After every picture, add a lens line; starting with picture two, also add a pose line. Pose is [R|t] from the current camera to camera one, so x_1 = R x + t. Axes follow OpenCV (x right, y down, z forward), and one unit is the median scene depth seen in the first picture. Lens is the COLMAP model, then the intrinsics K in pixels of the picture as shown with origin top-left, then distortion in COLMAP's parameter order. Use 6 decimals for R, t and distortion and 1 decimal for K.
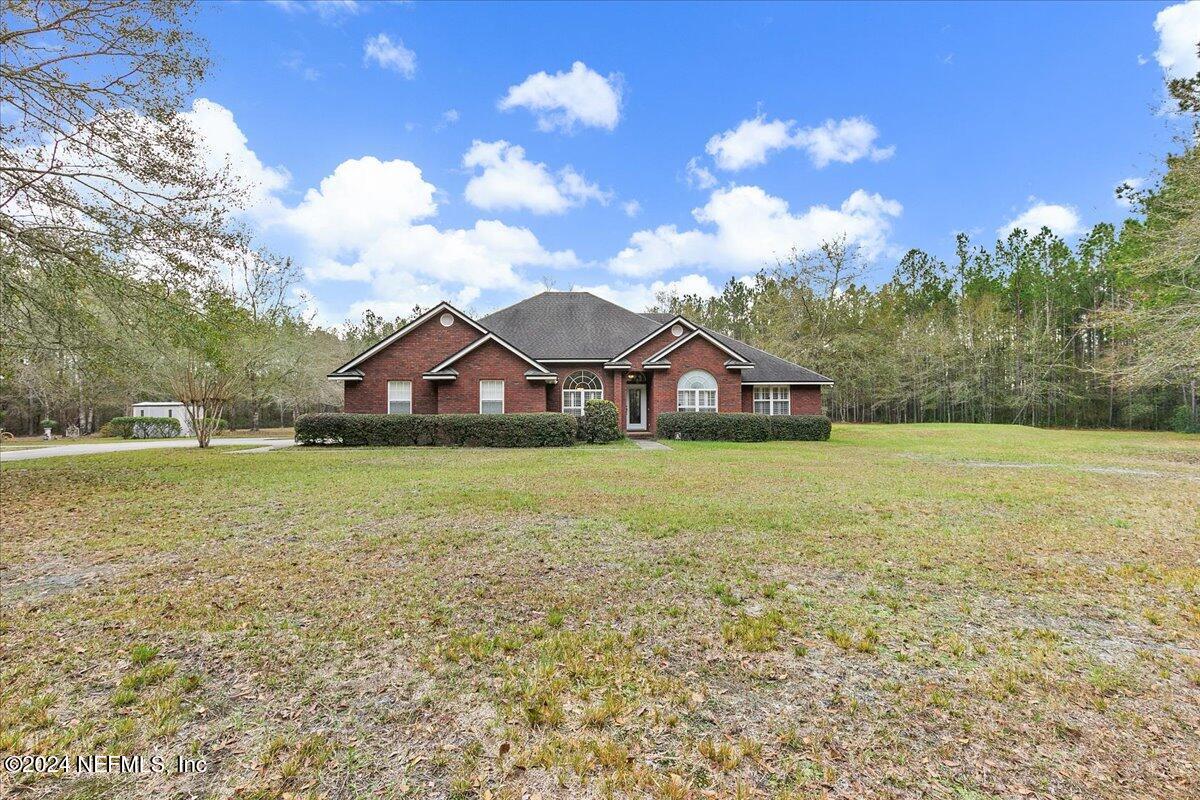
lens RADIAL K [[544.6, 0, 603.1], [0, 544.6, 396.1], [0, 0, 1]] dist [0.001024, 0.000272]
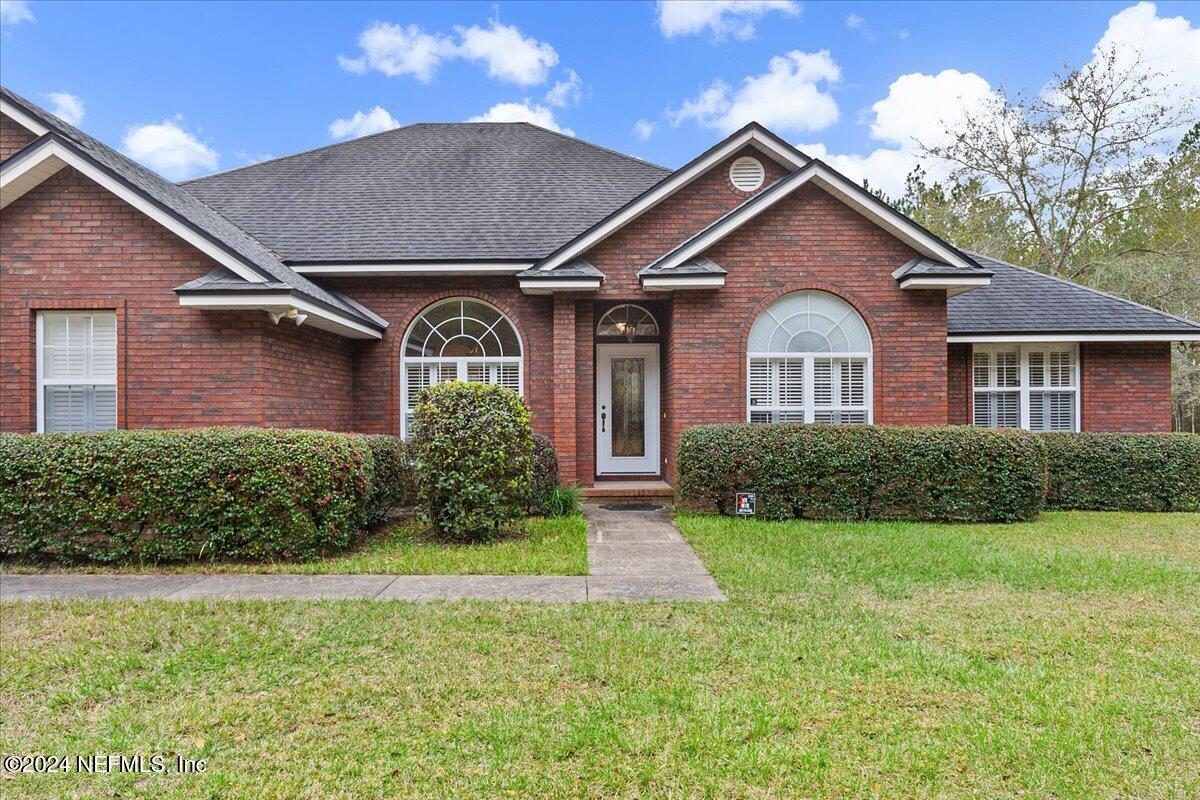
lens RADIAL K [[829.5, 0, 602.3], [0, 829.5, 403.8], [0, 0, 1]] dist [-0.020024, -0.000222]
pose [[0.998104, -0.002354, -0.061501, 0.080849], [0.002873, 0.999961, 0.008351, 0.012907], [0.061479, -0.008512, 0.998072, 0.504394]]
